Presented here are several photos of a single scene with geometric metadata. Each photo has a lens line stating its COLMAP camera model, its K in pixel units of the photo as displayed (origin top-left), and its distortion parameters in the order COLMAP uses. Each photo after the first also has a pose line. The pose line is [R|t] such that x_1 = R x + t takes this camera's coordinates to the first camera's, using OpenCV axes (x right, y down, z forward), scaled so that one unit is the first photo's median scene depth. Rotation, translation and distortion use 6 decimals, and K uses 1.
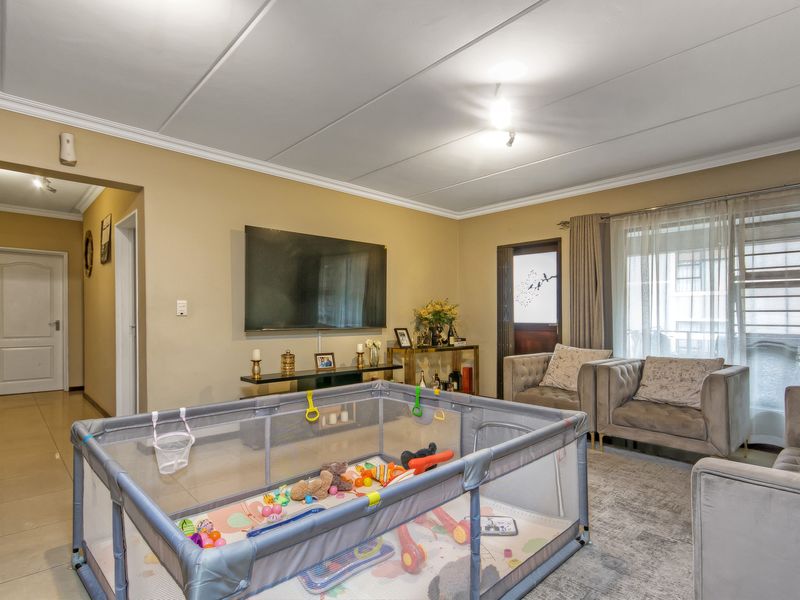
lens RADIAL K [[429.8, 0, 398.1], [0, 429.8, 313.4], [0, 0, 1]] dist [0.007461, -0.000585]
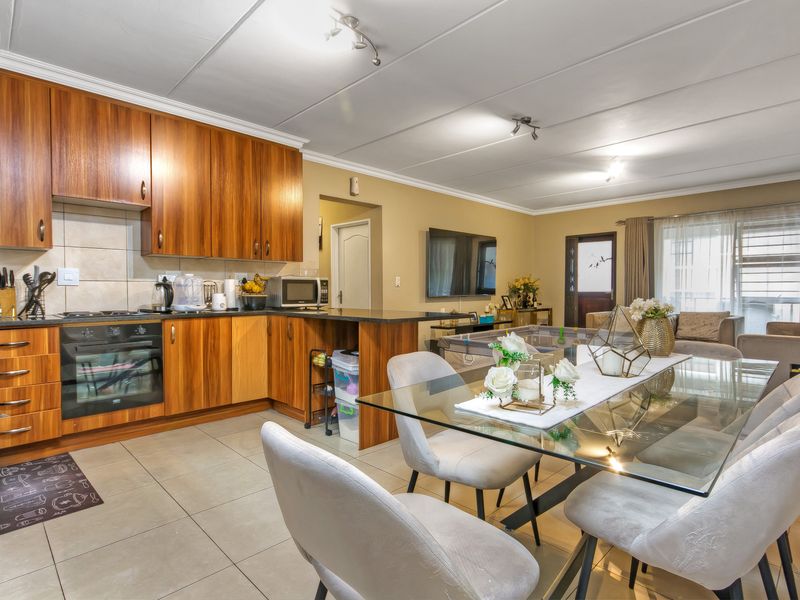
lens RADIAL K [[429.8, 0, 407.2], [0, 429.8, 306.6], [0, 0, 1]] dist [0.007461, -0.000585]
pose [[0.998918, -0.006382, 0.046059, -0.426203], [0.004243, 0.998914, 0.046400, 0.004192], [-0.046305, -0.046154, 0.997861, -0.452286]]
